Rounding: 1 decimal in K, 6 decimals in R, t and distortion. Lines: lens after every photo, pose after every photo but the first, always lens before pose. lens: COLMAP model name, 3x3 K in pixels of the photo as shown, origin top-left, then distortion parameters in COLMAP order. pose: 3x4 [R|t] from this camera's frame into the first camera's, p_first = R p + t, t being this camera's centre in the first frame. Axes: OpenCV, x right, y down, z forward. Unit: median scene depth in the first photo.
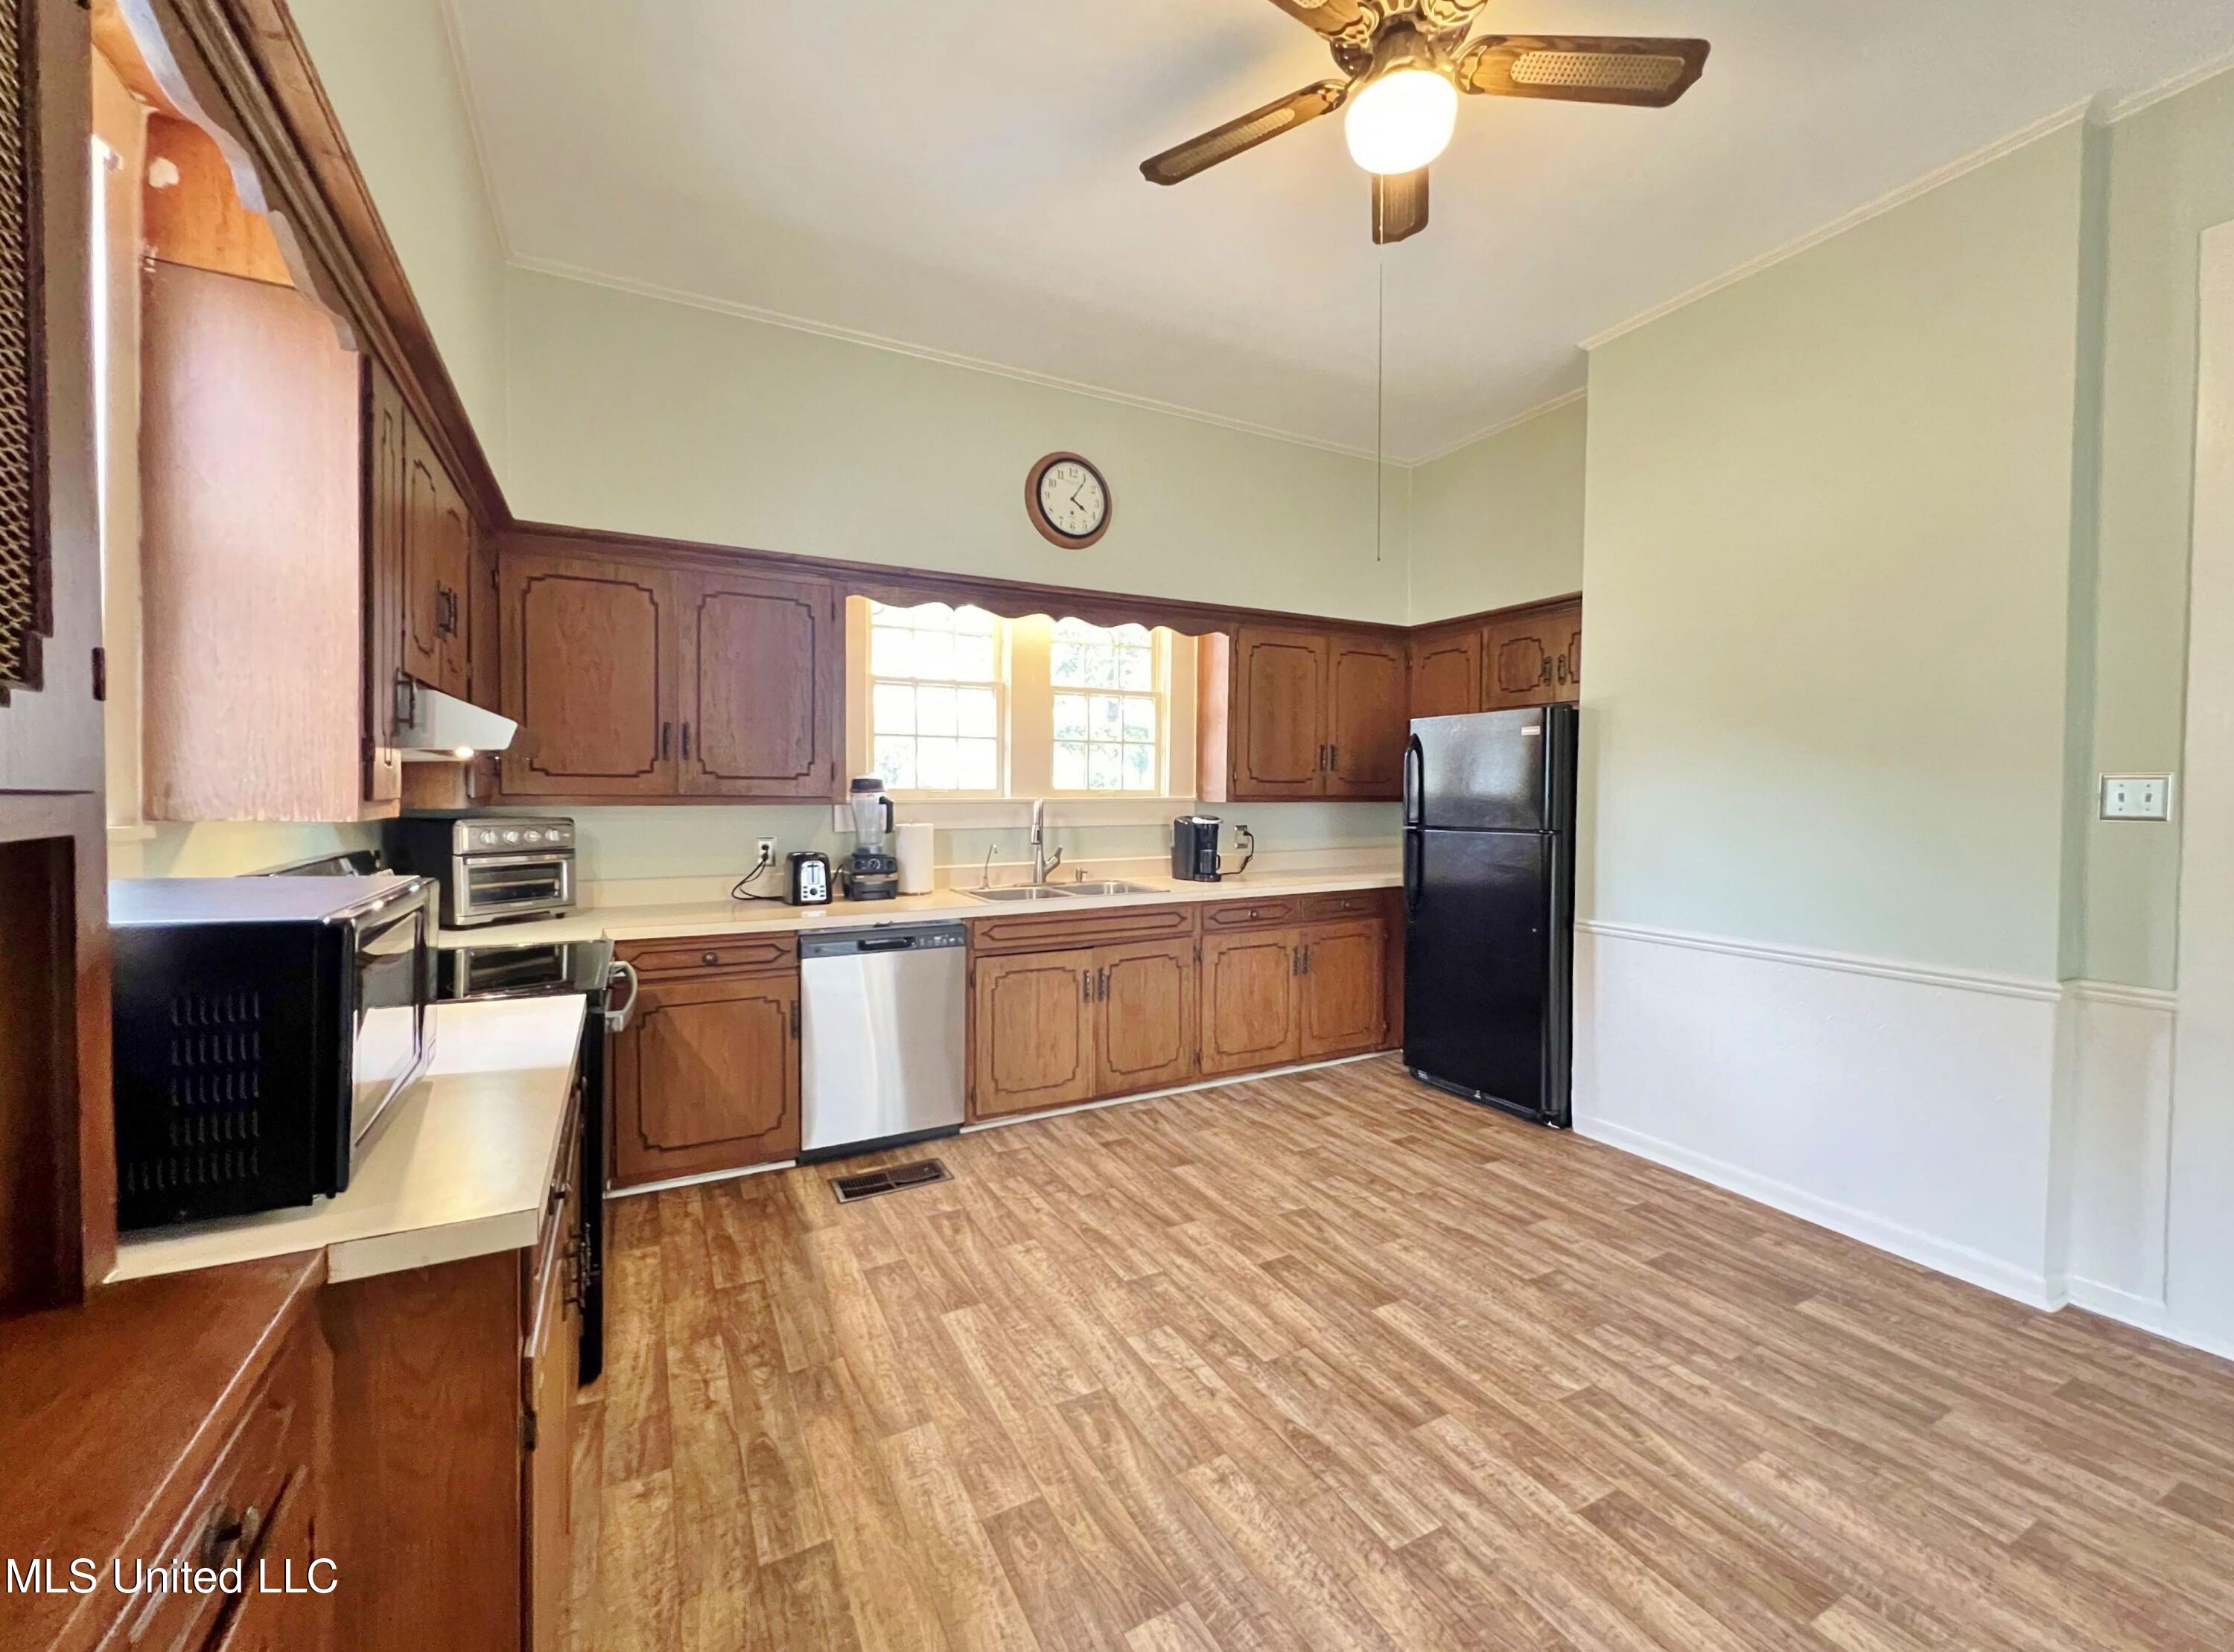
lens RADIAL K [[905.8, 0, 1111.9], [0, 905.8, 817.9], [0, 0, 1]] dist [-0.000487, 0.000416]
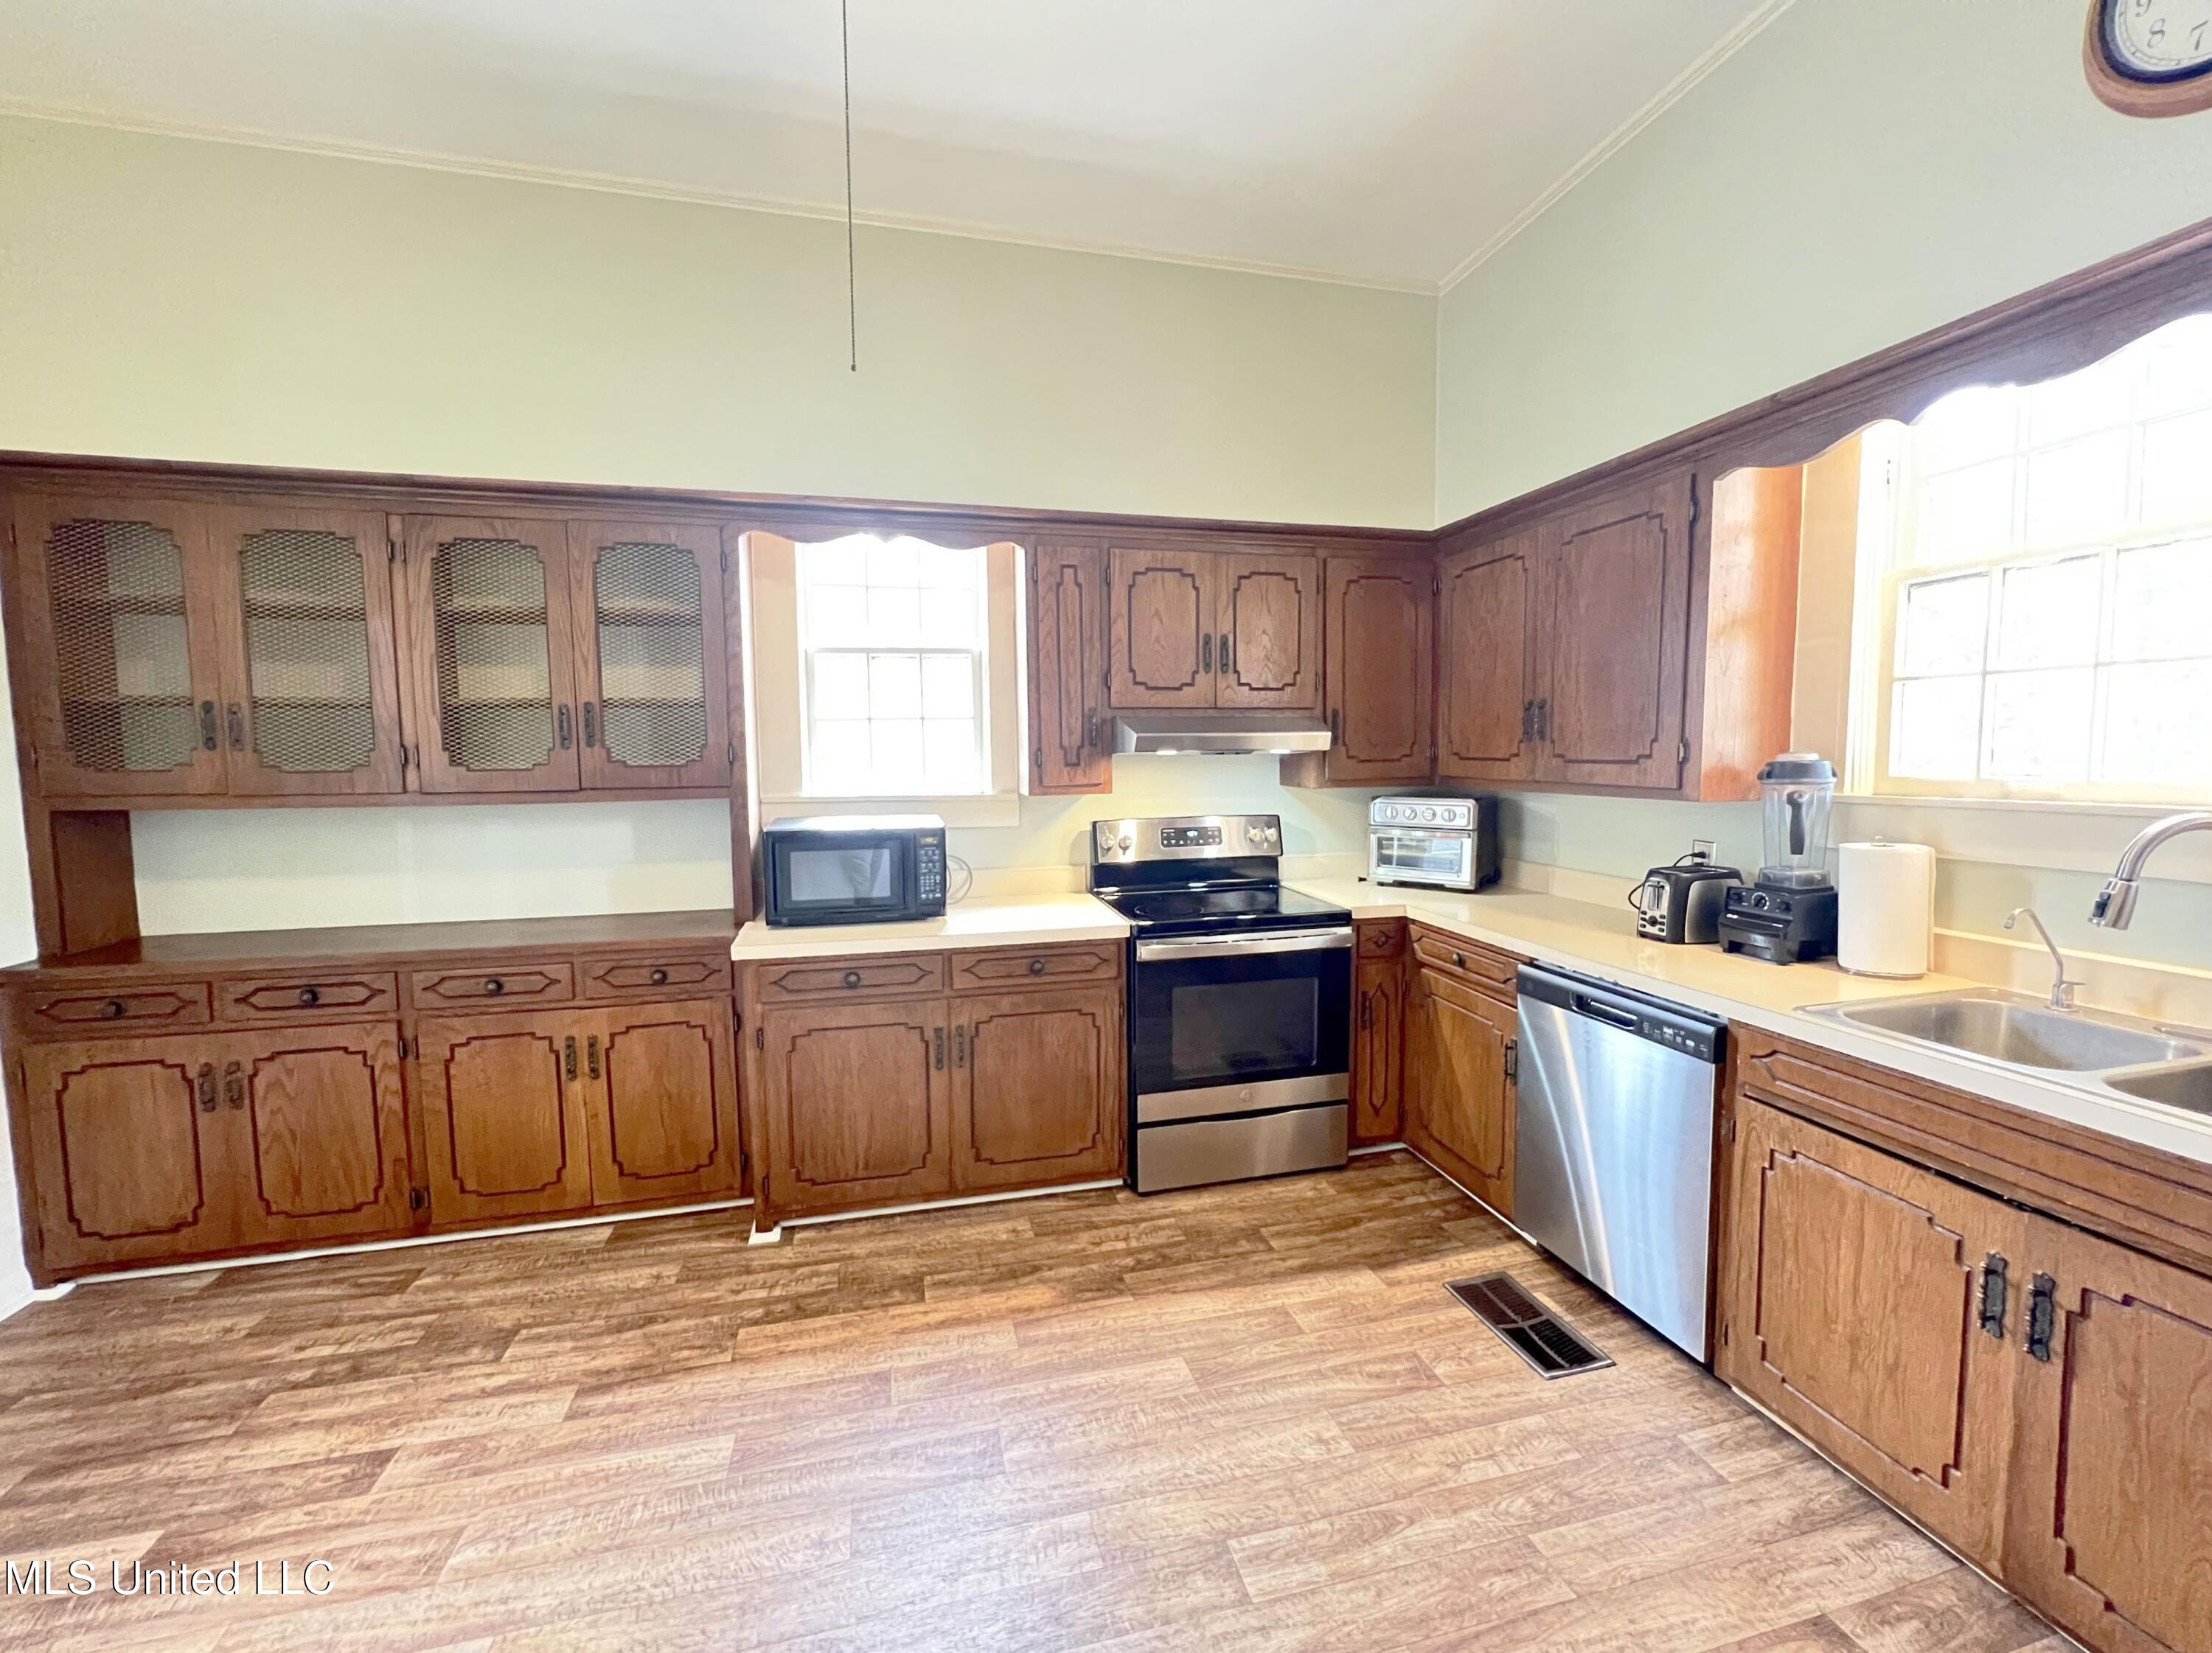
lens RADIAL K [[893.0, 0, 1103.3], [0, 893.0, 817.6], [0, 0, 1]] dist [-0.003001, 0.001002]
pose [[-0.242168, 0.071514, -0.967595, 0.487279], [-0.017138, 0.996809, 0.077962, -0.050937], [0.970083, 0.035462, -0.240170, 0.811300]]
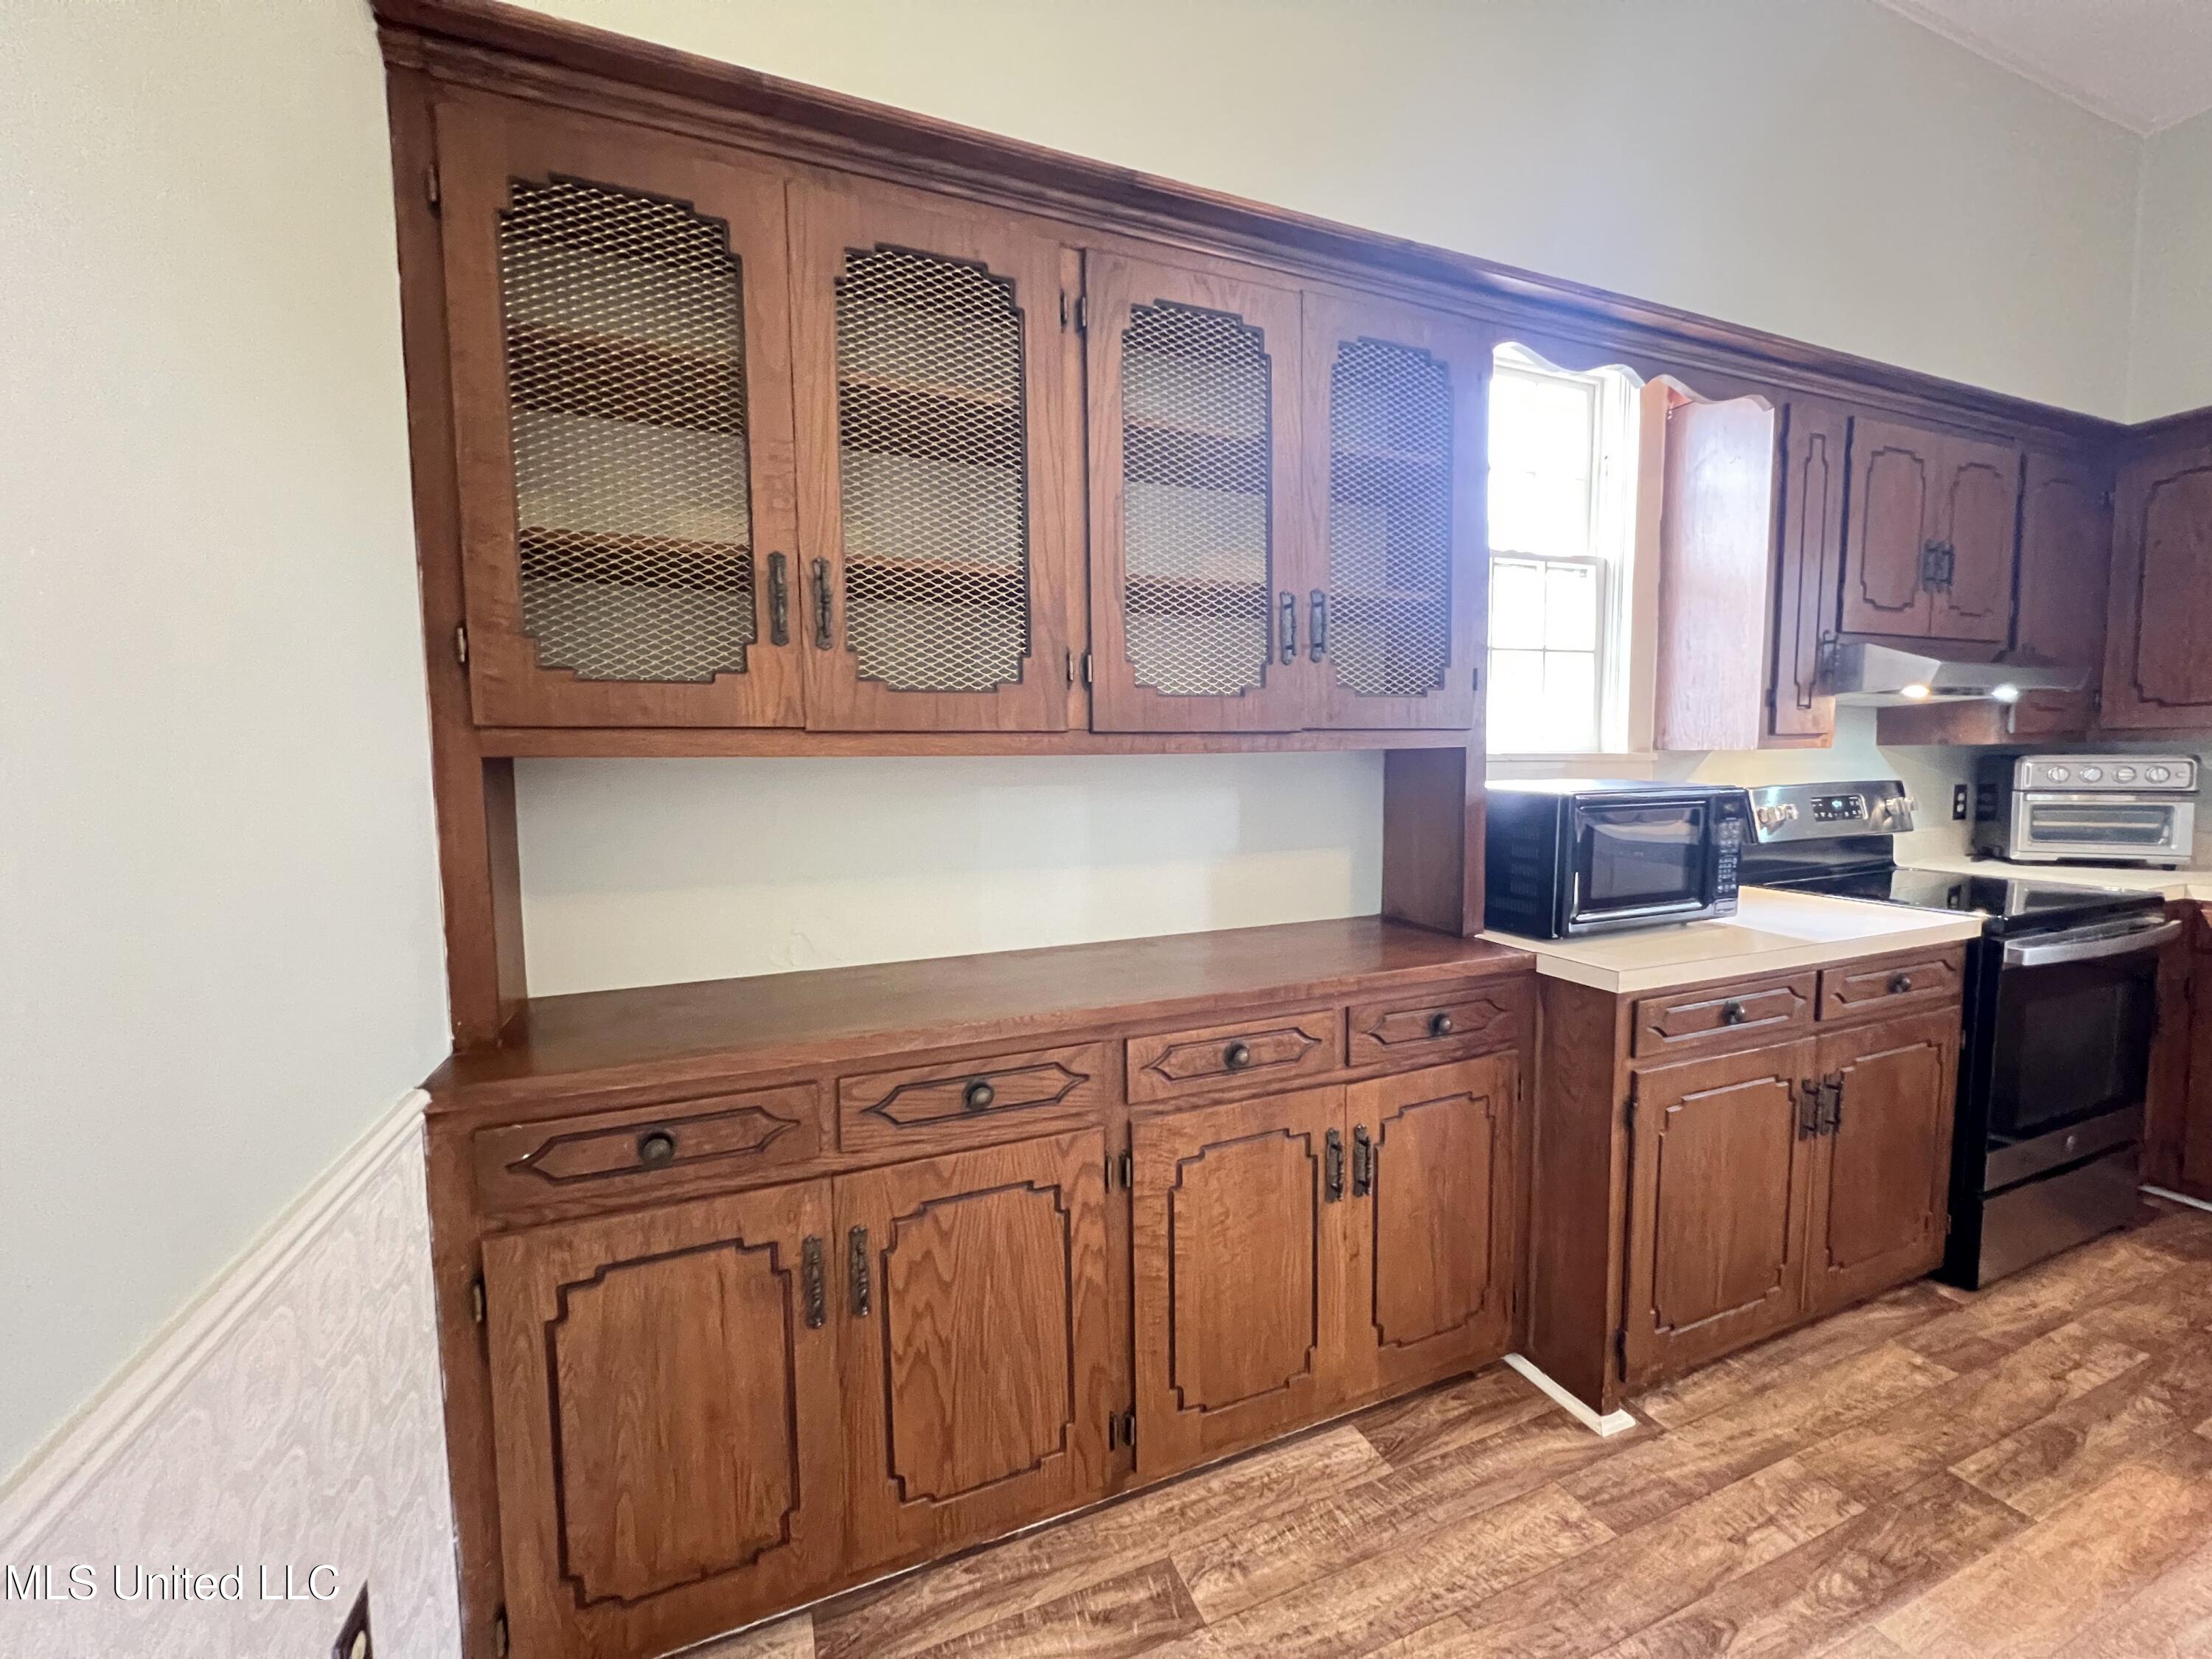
lens RADIAL K [[897.0, 0, 1110.5], [0, 897.0, 818.0], [0, 0, 1]] dist [-0.000487, 0.000416]
pose [[-0.093453, 0.063021, -0.993627, 0.327873], [-0.011032, 0.997868, 0.064327, 0.015854], [0.995563, 0.016974, -0.092558, 0.066124]]
